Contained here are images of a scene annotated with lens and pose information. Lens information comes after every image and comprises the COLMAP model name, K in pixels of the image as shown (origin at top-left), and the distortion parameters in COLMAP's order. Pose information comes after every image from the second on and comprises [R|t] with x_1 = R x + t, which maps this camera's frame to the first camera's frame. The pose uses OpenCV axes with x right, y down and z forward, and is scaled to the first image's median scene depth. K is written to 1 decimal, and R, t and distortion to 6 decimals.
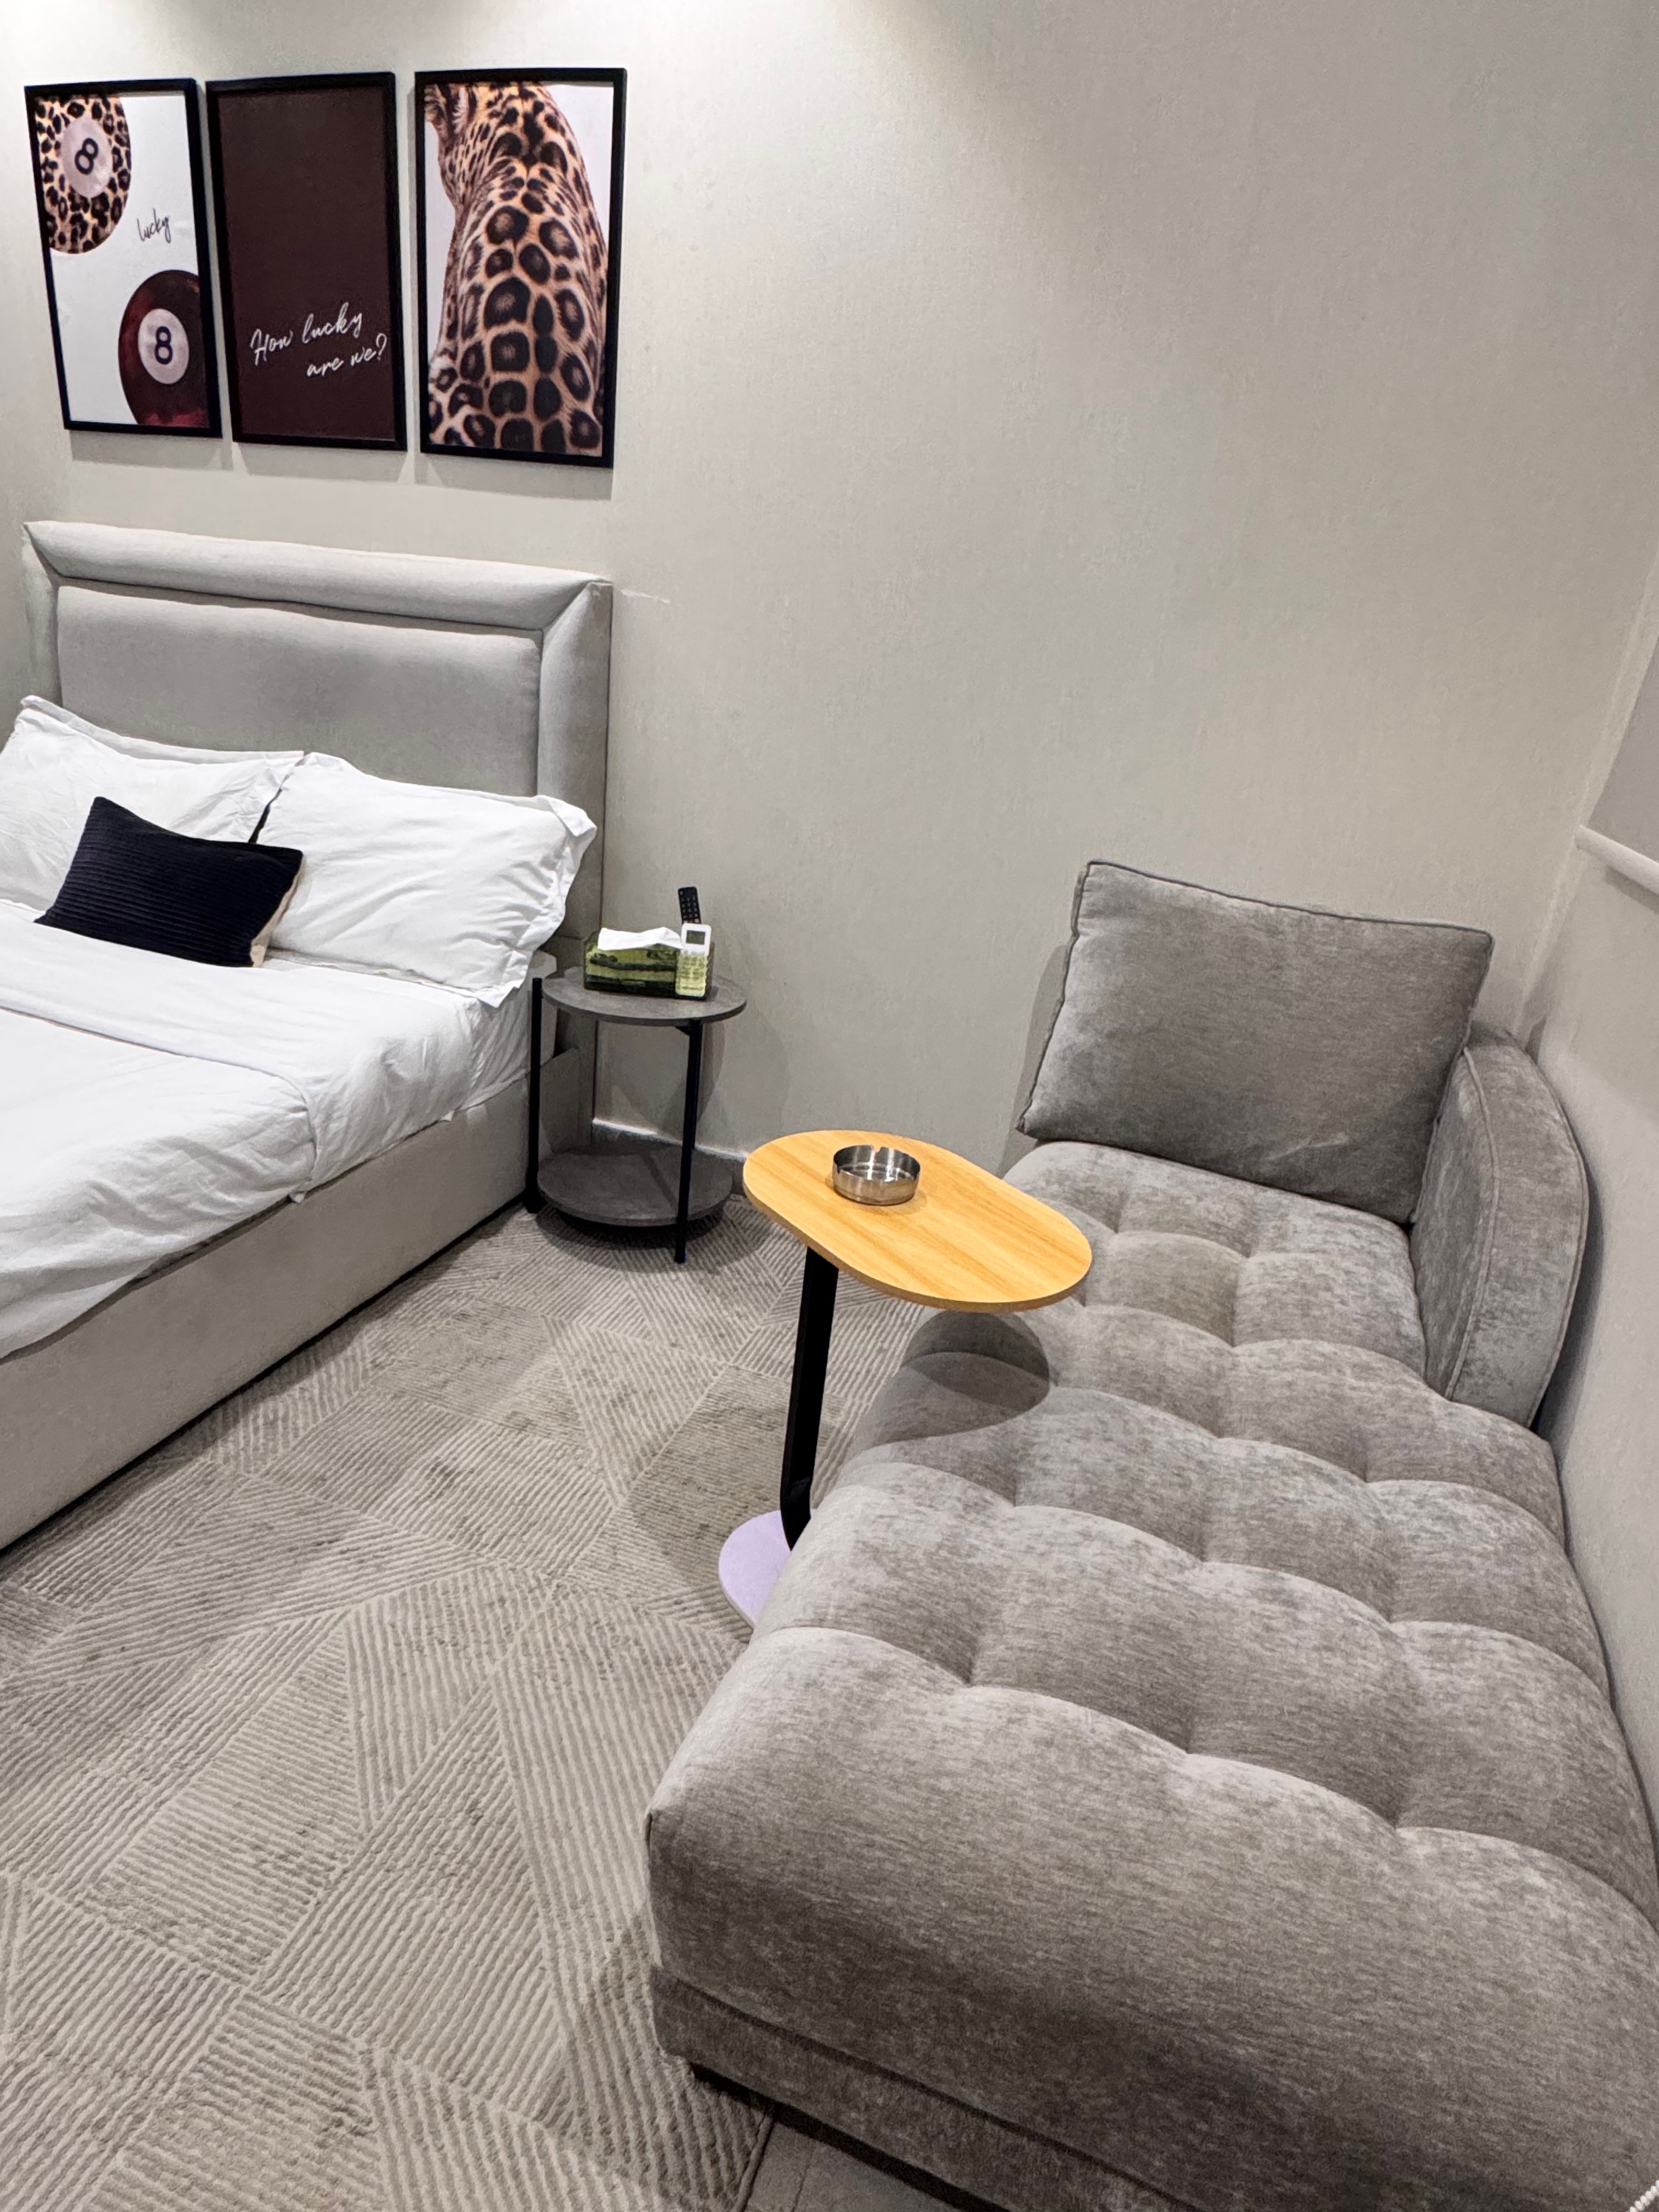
lens RADIAL K [[1292.1, 0, 828.1], [0, 1292.1, 1102.7], [0, 0, 1]] dist [-0.003105, 0.000992]
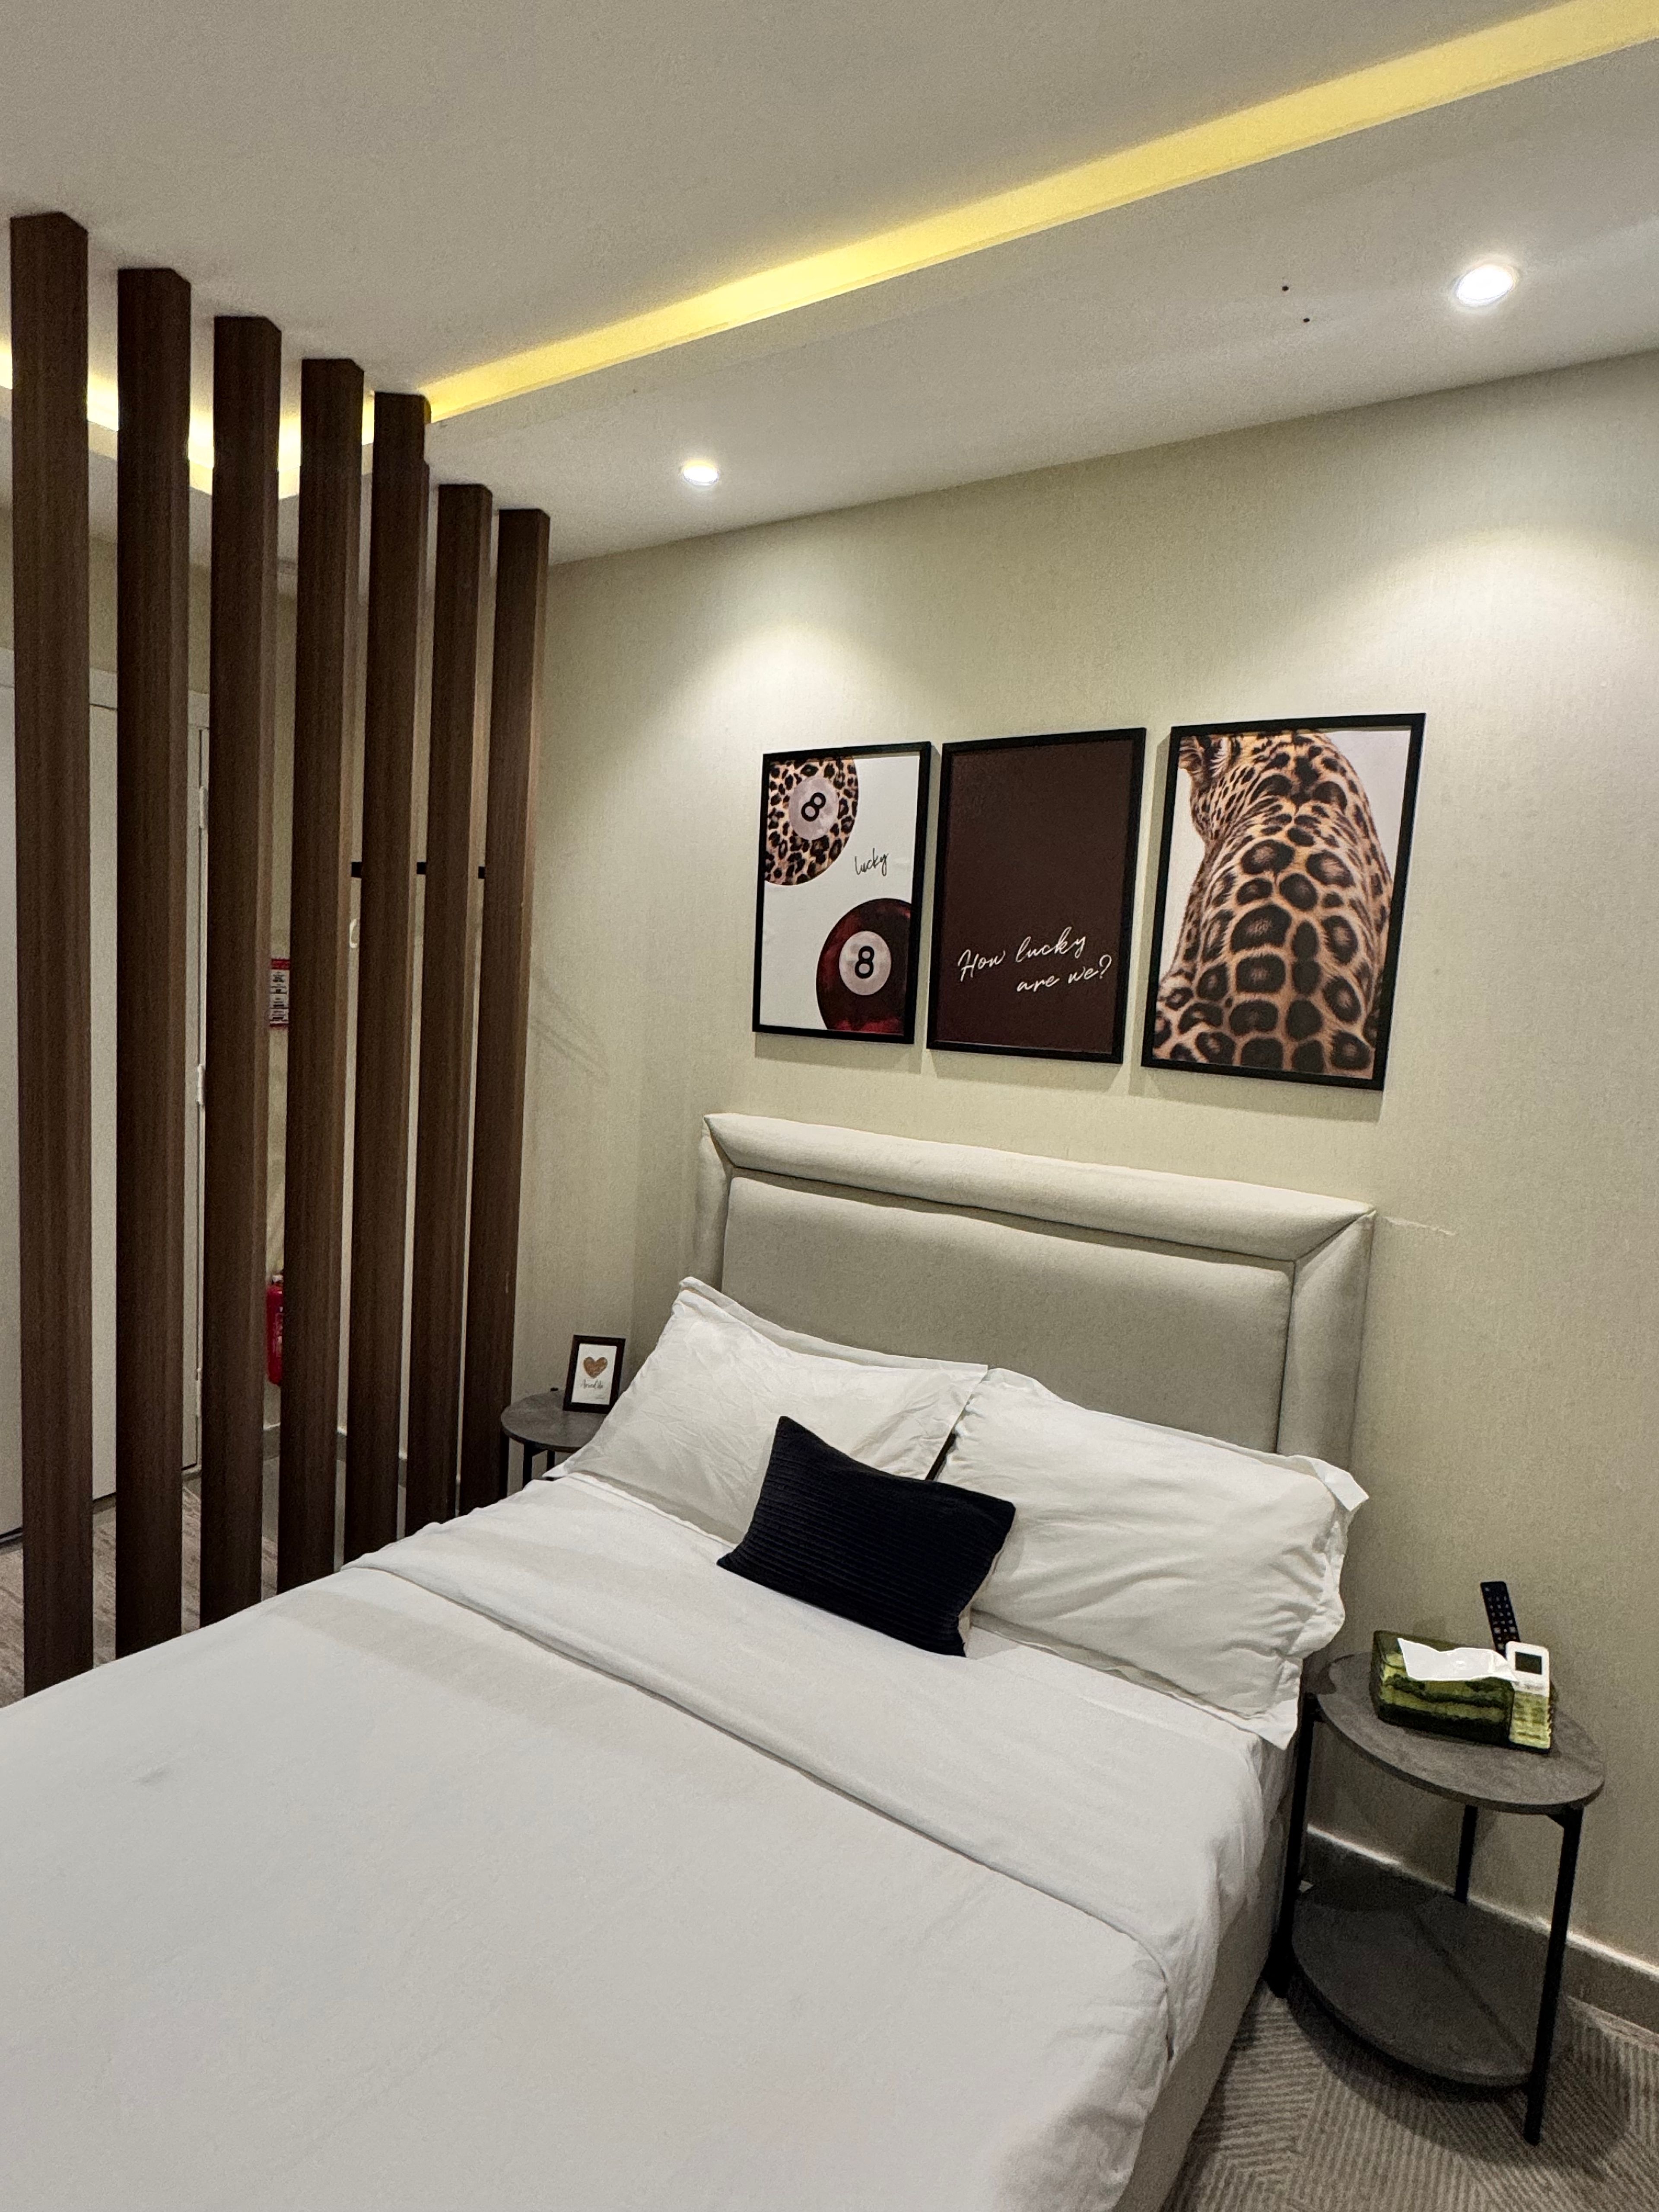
lens RADIAL K [[1230.1, 0, 828.2], [0, 1230.1, 1111.9], [0, 0, 1]] dist [-0.007532, -0.000299]
pose [[0.969303, -0.006431, -0.245786, -0.323095], [-0.061968, 0.960997, -0.269527, -0.218492], [0.237933, 0.276485, 0.931098, 0.116680]]
